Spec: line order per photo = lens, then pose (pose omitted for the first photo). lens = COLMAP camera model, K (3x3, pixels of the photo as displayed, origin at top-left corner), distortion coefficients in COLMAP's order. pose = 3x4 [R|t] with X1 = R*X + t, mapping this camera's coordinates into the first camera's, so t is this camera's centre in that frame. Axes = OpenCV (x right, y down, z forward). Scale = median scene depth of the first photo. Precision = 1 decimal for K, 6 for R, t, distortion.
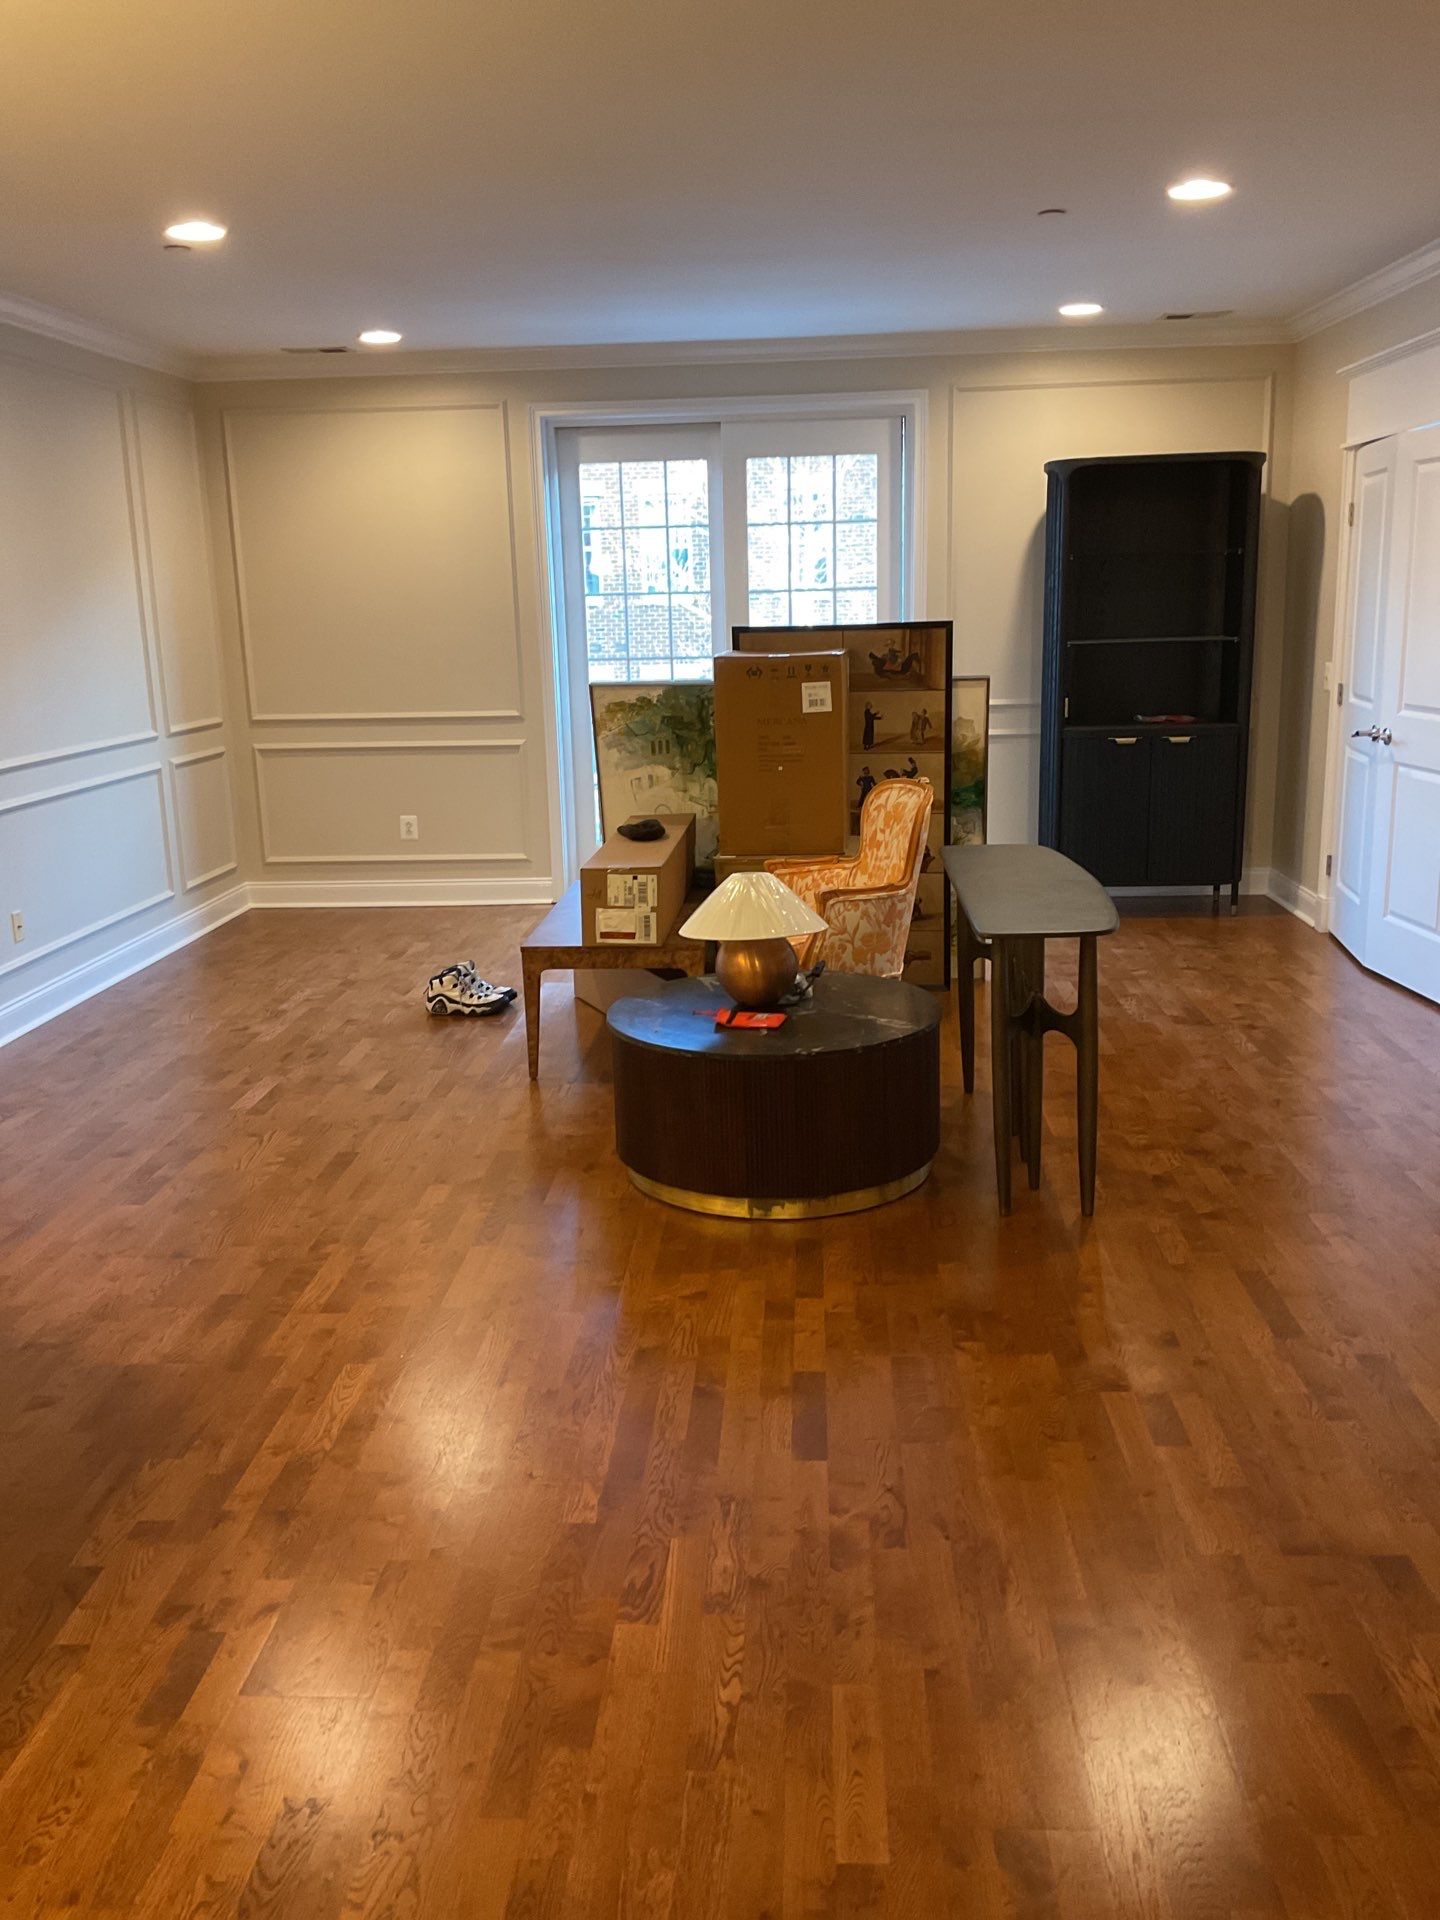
lens RADIAL K [[1598.1, 0, 720.0], [0, 1598.1, 960.0], [0, 0, 1]] dist [0.137208, -0.302520]
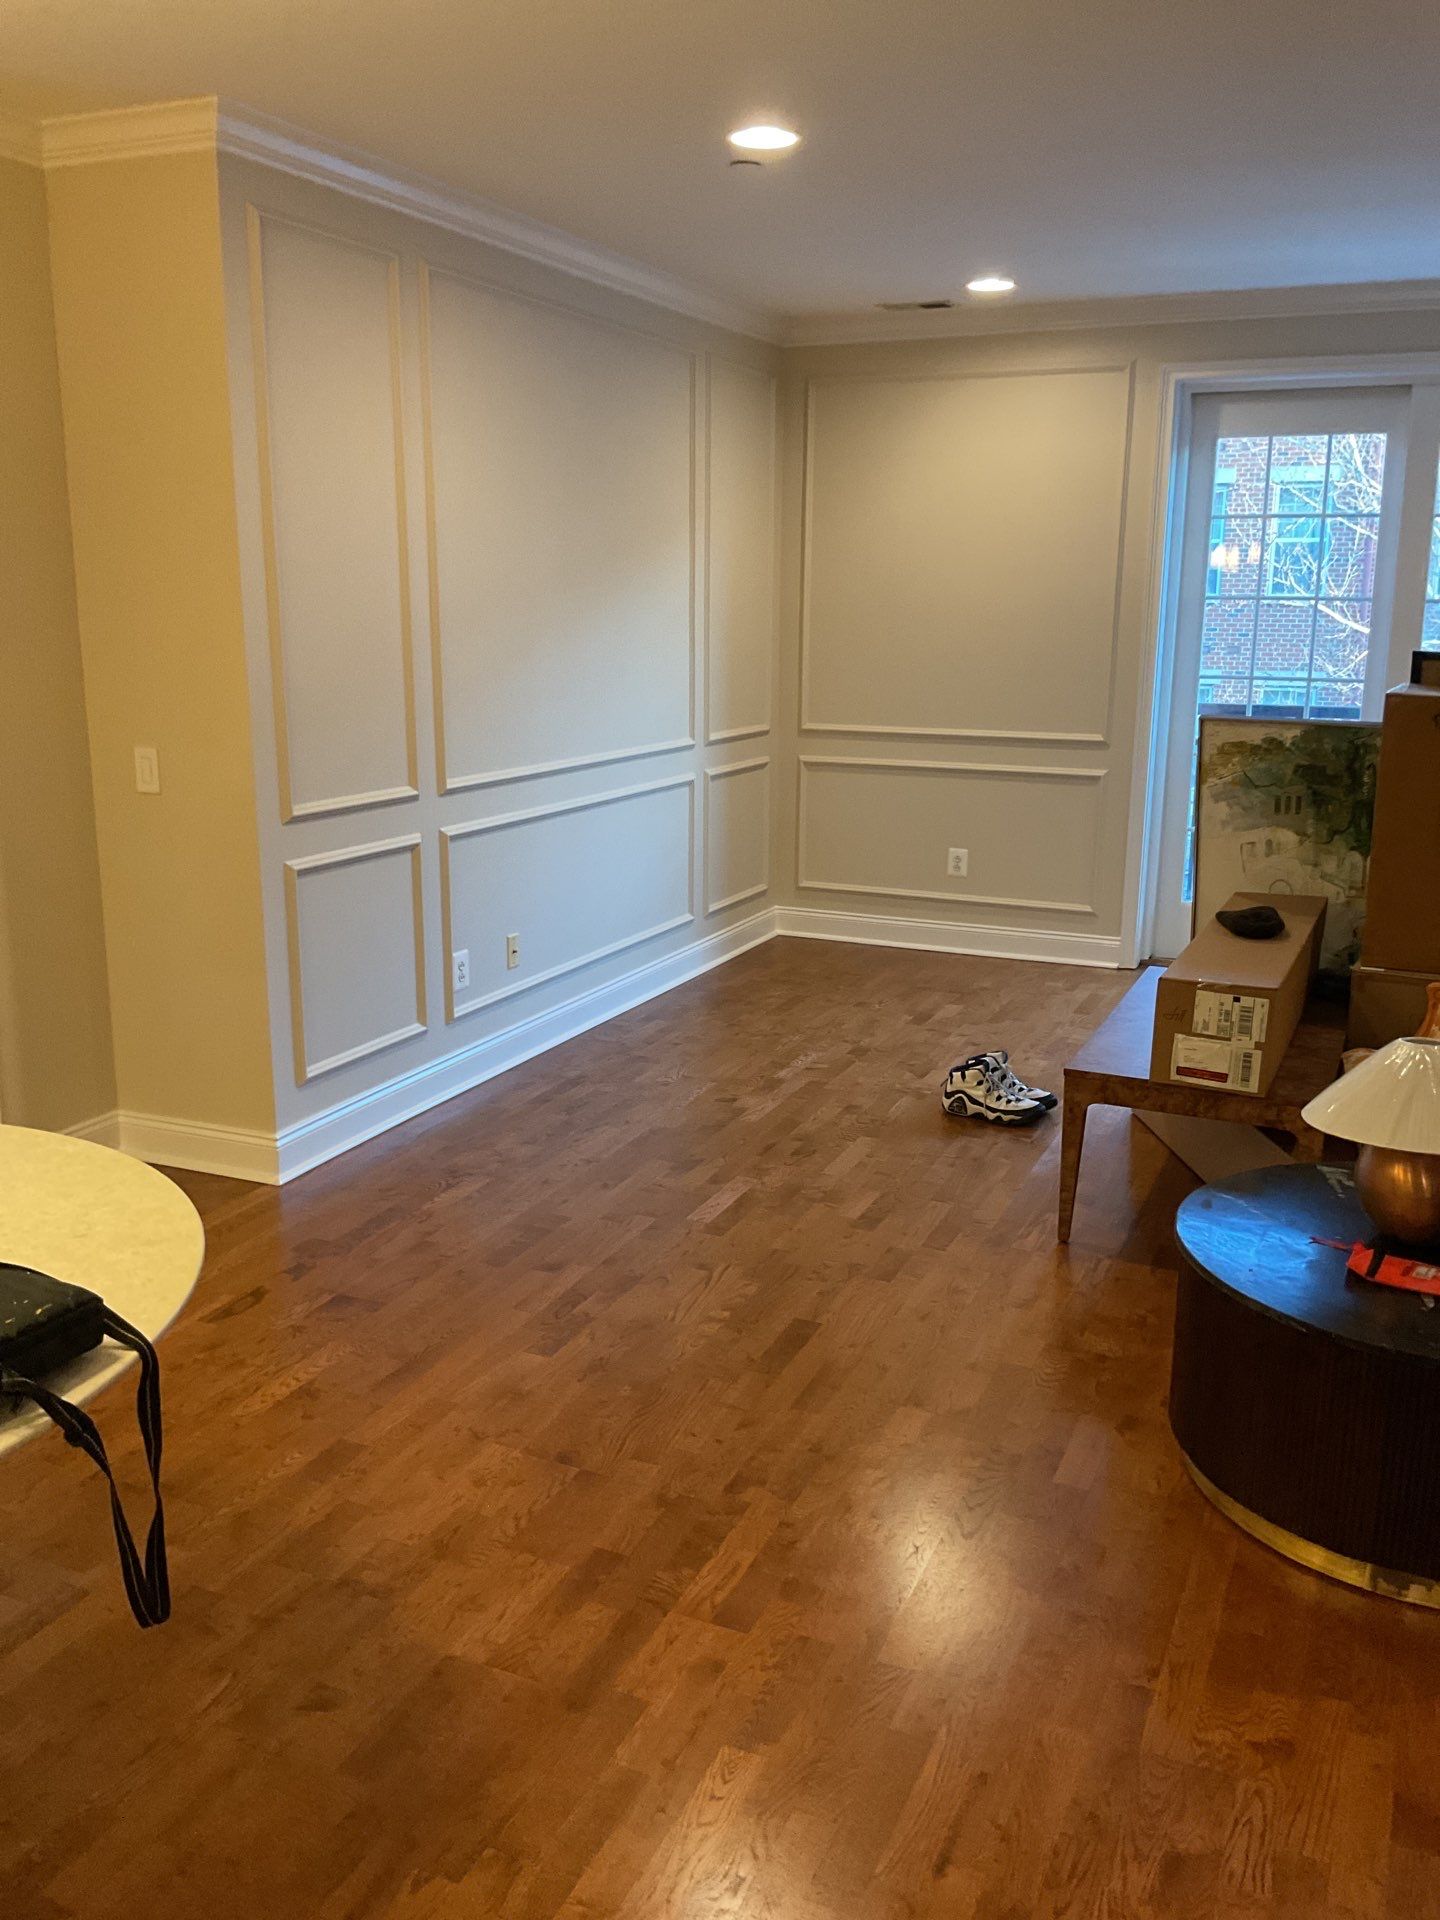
lens RADIAL K [[1598.1, 0, 720.0], [0, 1598.1, 960.0], [0, 0, 1]] dist [0.137208, -0.302520]
pose [[0.935010, 0.110382, -0.337006, -0.025814], [-0.108497, 0.993795, 0.024482, -0.057617], [0.337617, 0.013673, 0.941184, 0.224933]]
